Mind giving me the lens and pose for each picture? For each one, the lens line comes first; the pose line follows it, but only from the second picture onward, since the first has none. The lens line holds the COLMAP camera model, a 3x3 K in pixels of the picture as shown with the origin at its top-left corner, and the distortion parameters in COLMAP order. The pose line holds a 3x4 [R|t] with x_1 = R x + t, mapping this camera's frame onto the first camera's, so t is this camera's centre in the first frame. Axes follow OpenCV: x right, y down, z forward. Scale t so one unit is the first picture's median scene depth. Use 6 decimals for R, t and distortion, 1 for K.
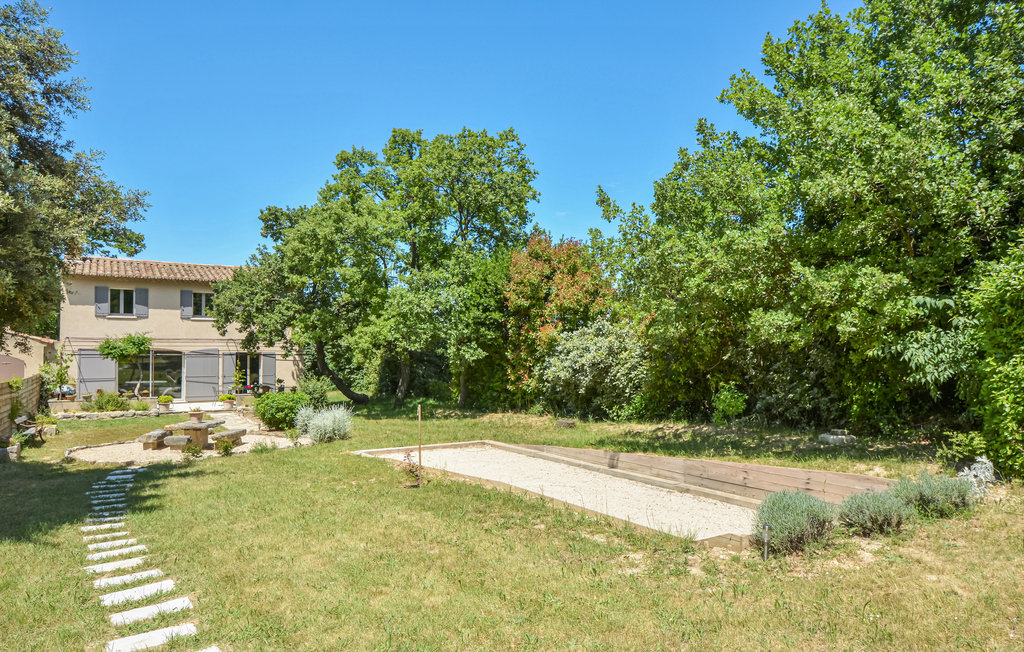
lens RADIAL K [[662.3, 0, 512.0], [0, 662.3, 326.0], [0, 0, 1]] dist [0.006821, -0.000036]
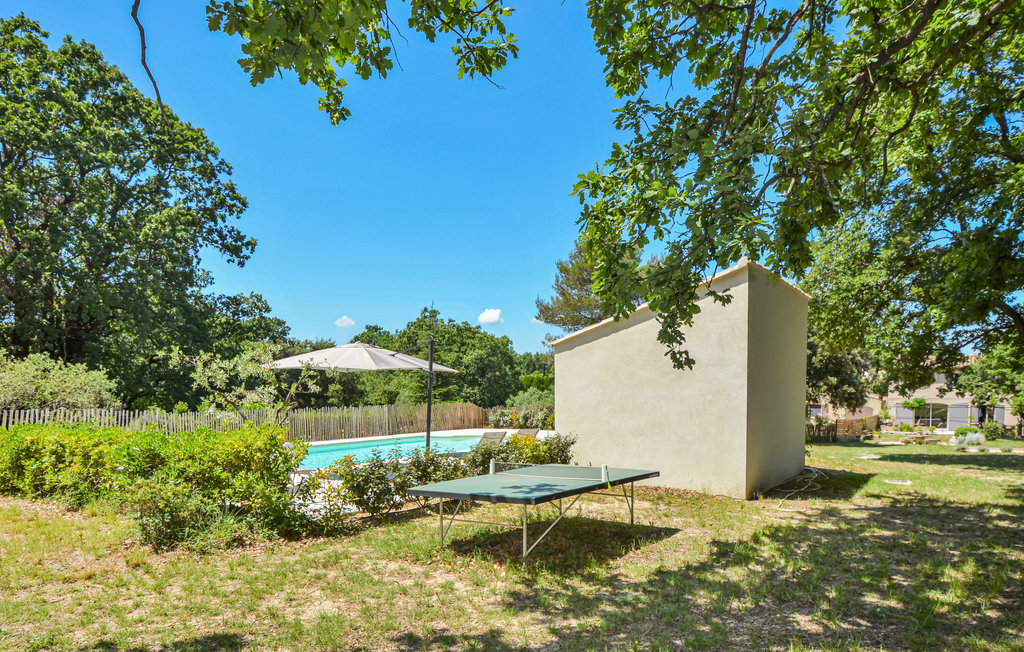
lens RADIAL K [[662.3, 0, 512.0], [0, 662.3, 326.0], [0, 0, 1]] dist [0.006821, -0.000036]
pose [[0.375313, -0.101023, -0.921377, 1.022345], [0.041808, 0.994876, -0.092052, -0.079691], [0.925955, -0.003973, 0.377613, -1.109058]]
